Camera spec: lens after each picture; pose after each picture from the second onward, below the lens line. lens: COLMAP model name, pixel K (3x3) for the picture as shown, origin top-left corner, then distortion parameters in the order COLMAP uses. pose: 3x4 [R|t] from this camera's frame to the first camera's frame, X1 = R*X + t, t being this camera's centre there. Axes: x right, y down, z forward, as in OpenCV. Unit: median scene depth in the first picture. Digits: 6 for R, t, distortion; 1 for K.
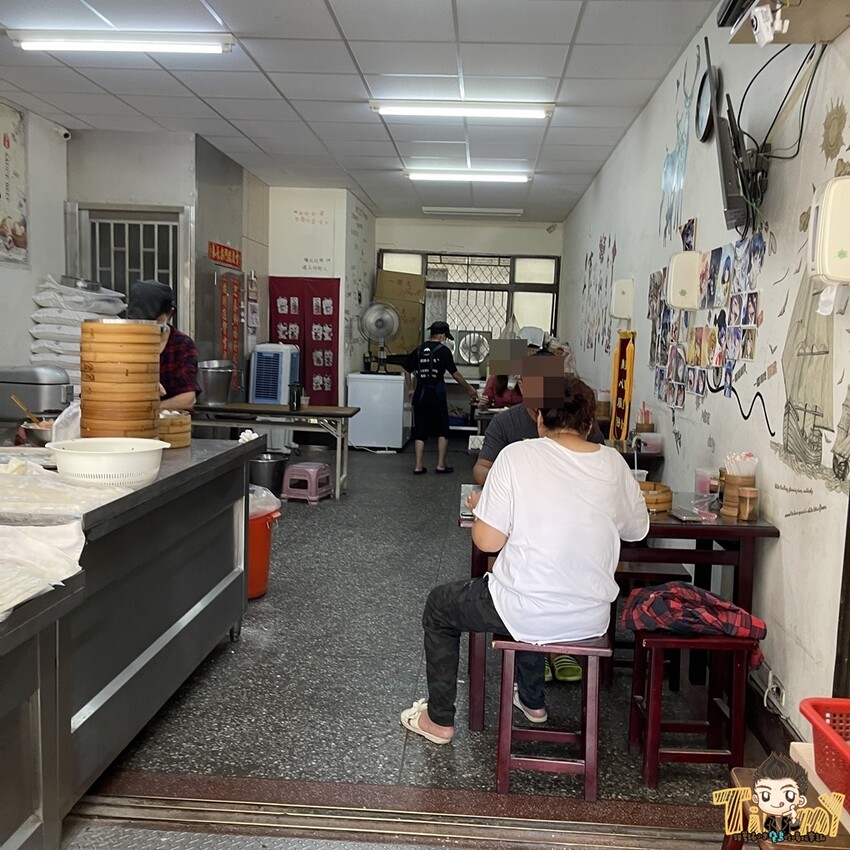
lens RADIAL K [[868.3, 0, 429.3], [0, 868.3, 423.8], [0, 0, 1]] dist [0.017230, 0.000000]
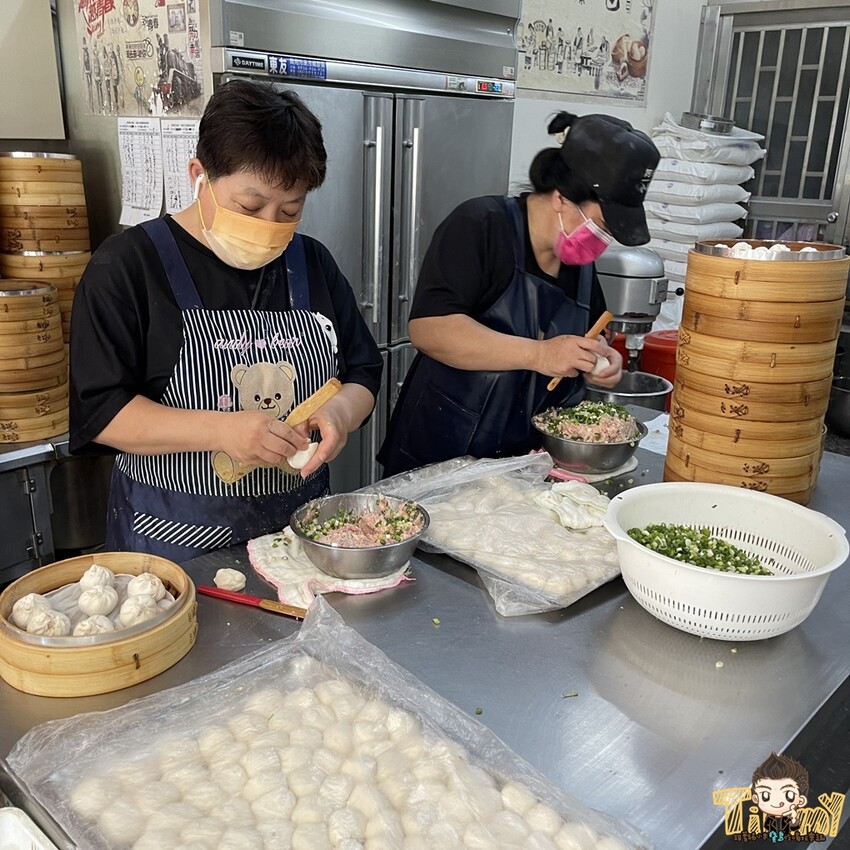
lens RADIAL K [[868.3, 0, 427.6], [0, 868.3, 431.0], [0, 0, 1]] dist [0.017230, 0.000000]
pose [[0.767779, 0.193824, -0.610694, -0.078826], [-0.066317, 0.972066, 0.225142, -0.058031], [0.637273, -0.132360, 0.759186, 0.252218]]
